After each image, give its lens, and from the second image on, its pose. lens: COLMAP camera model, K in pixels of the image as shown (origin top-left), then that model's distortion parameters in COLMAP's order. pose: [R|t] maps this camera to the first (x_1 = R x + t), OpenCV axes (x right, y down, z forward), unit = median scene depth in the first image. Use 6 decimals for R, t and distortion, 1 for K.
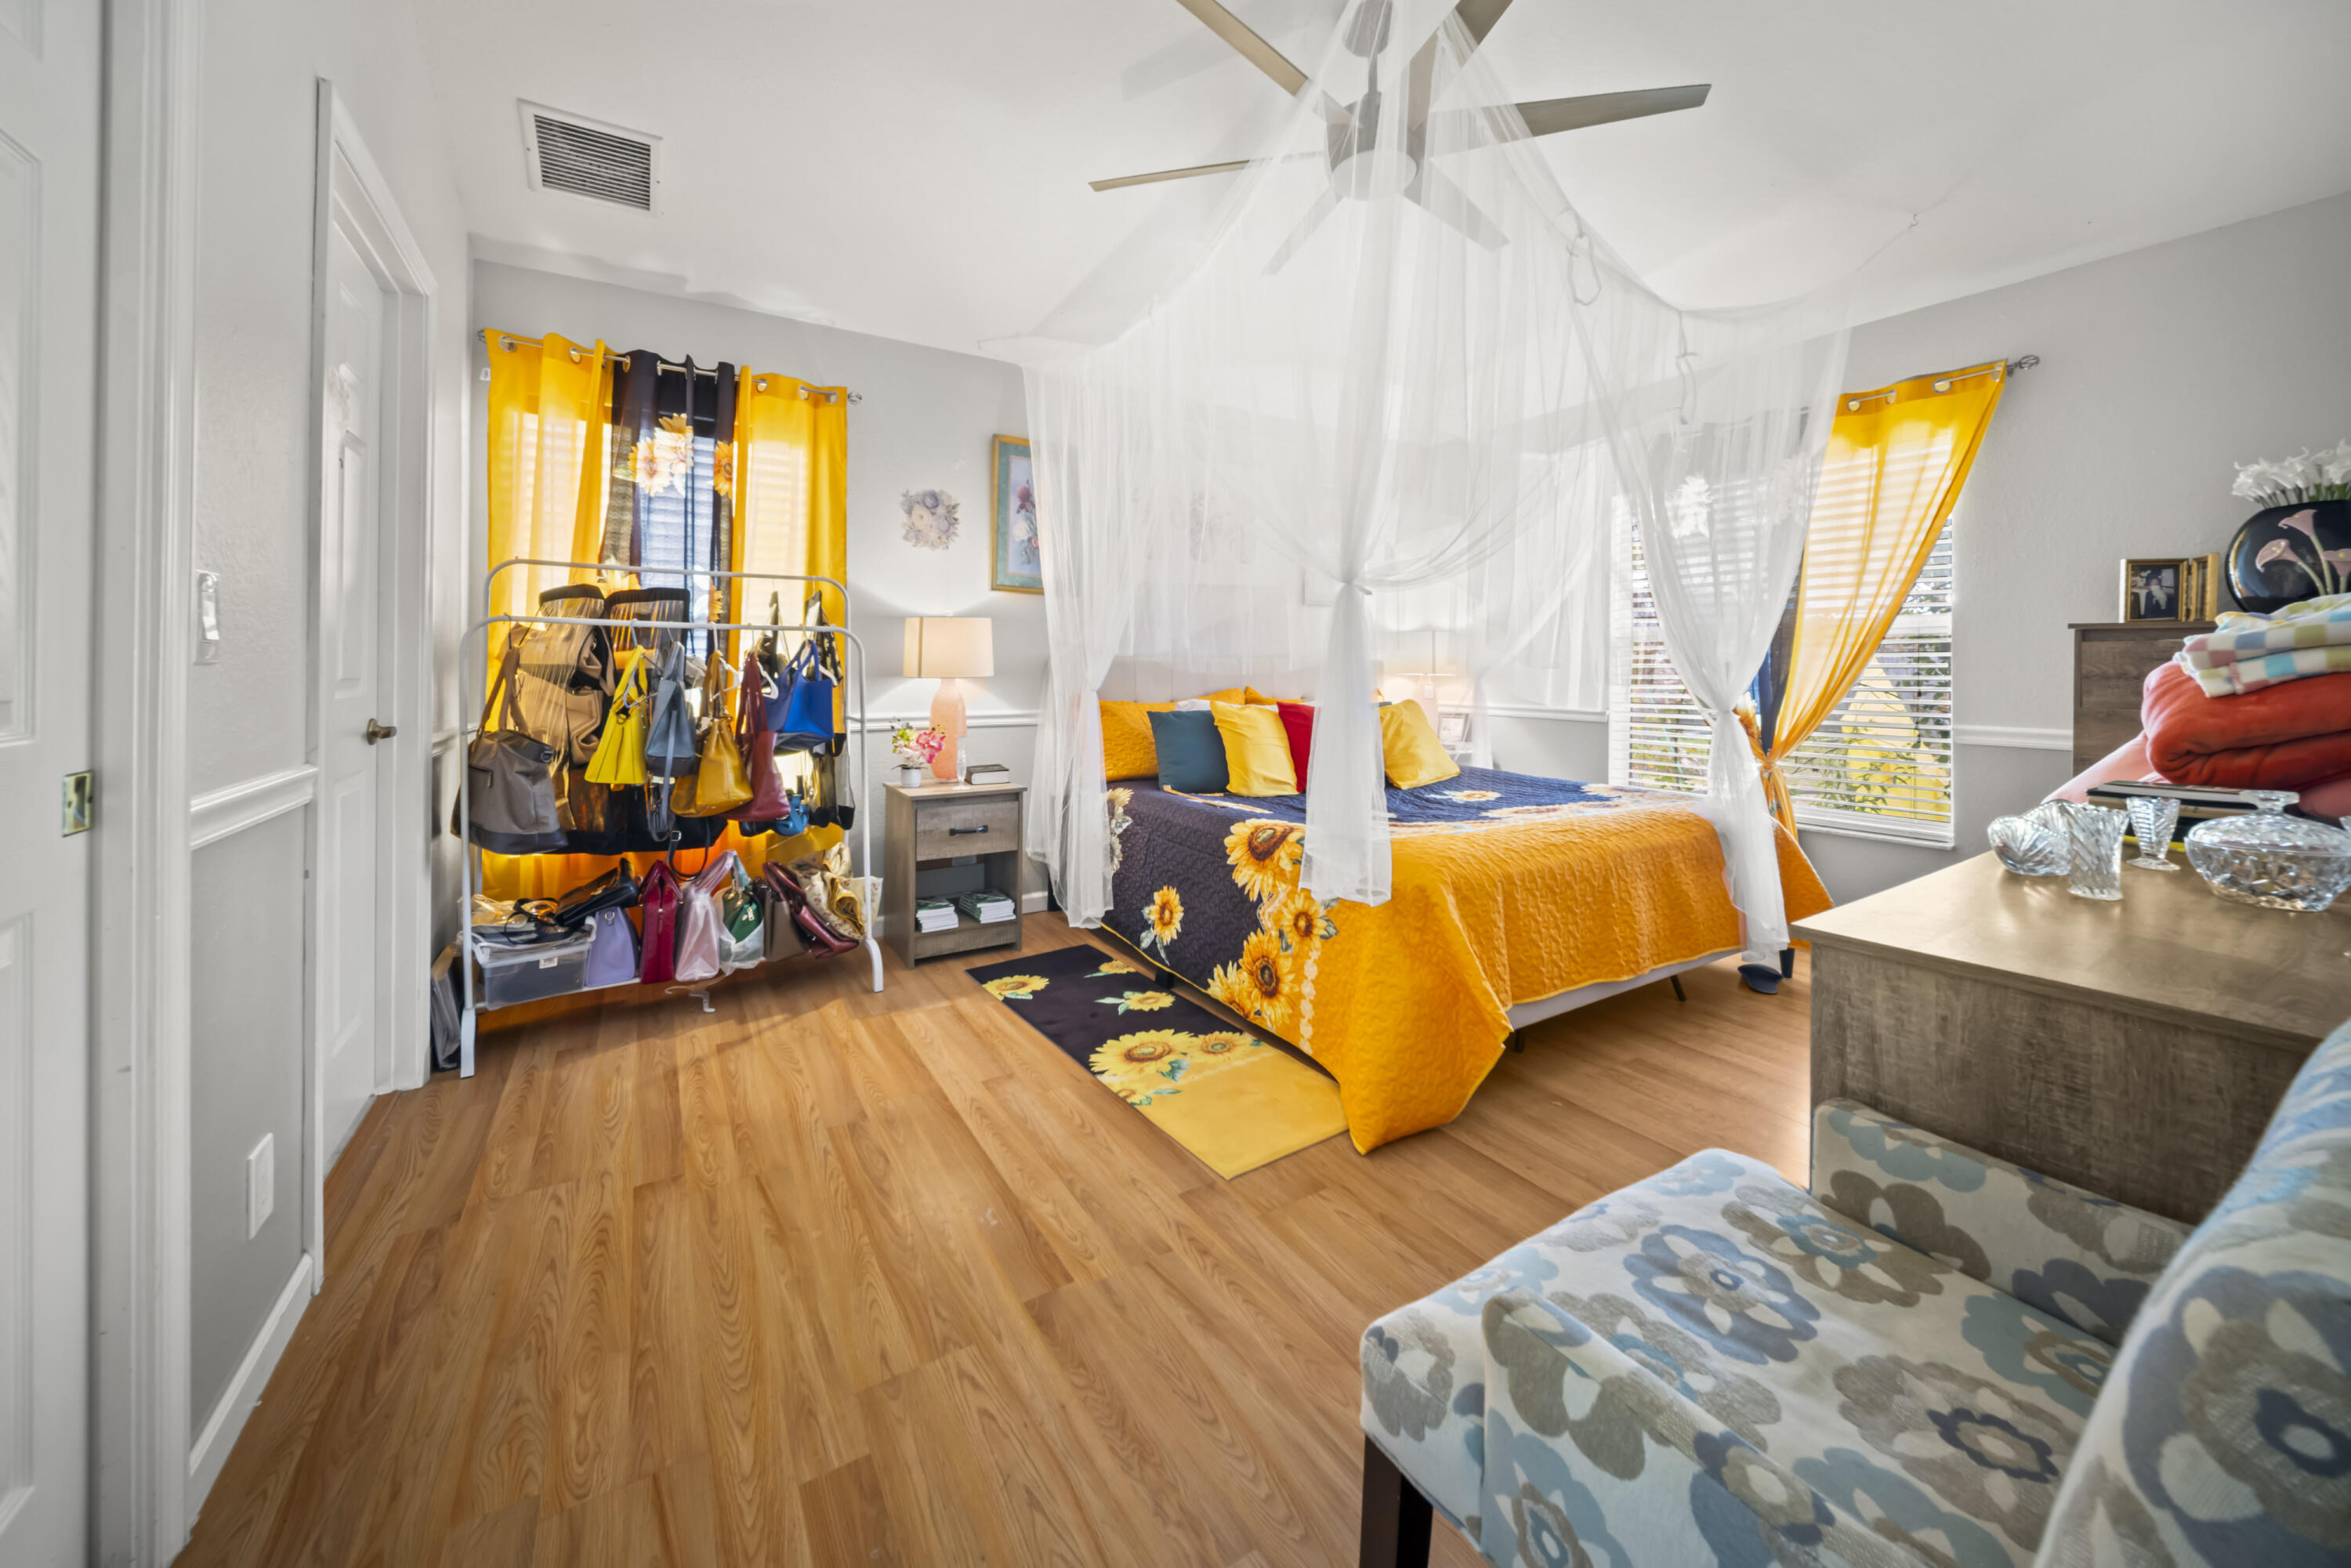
lens RADIAL K [[856.2, 0, 1186.7], [0, 856.2, 675.9], [0, 0, 1]] dist [0.012805, -0.000163]
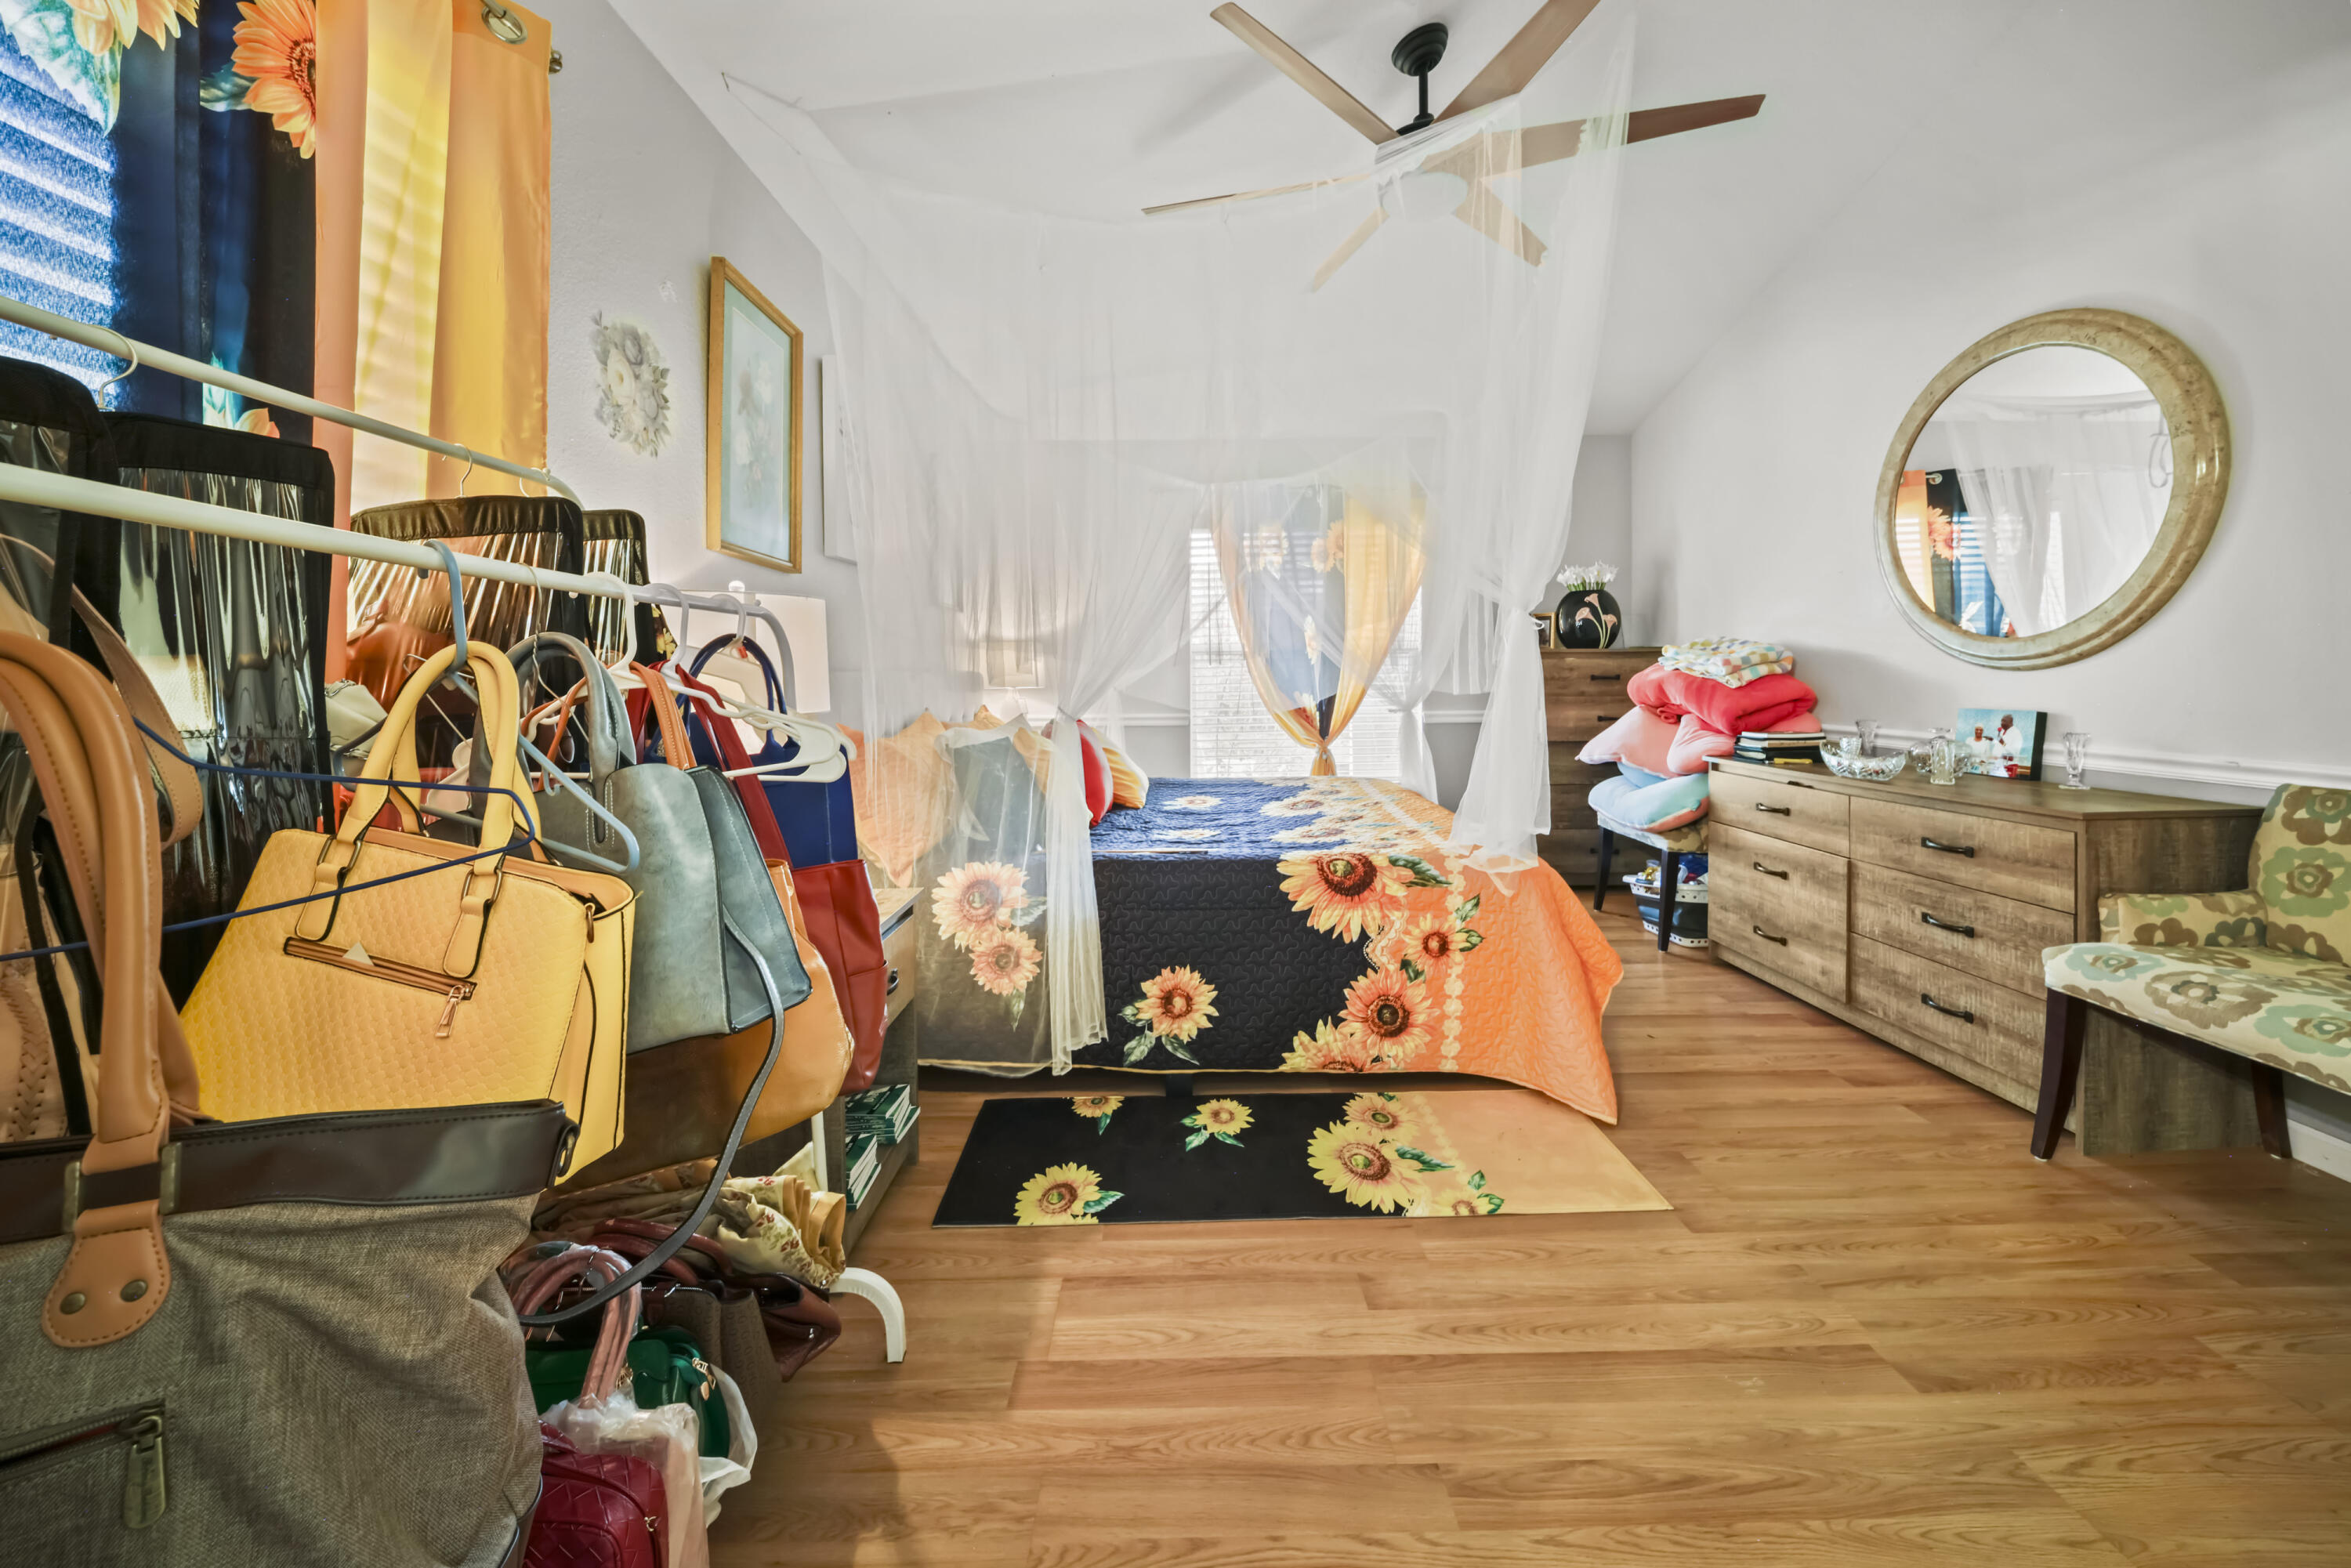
lens RADIAL K [[846.1, 0, 1180.1], [0, 846.1, 680.6], [0, 0, 1]] dist [-0.001051, -0.000308]
pose [[0.519819, -0.020135, 0.854039, -0.789325], [0.016471, 0.999773, 0.013546, -0.027208], [-0.854117, 0.007025, 0.520033, 0.707504]]
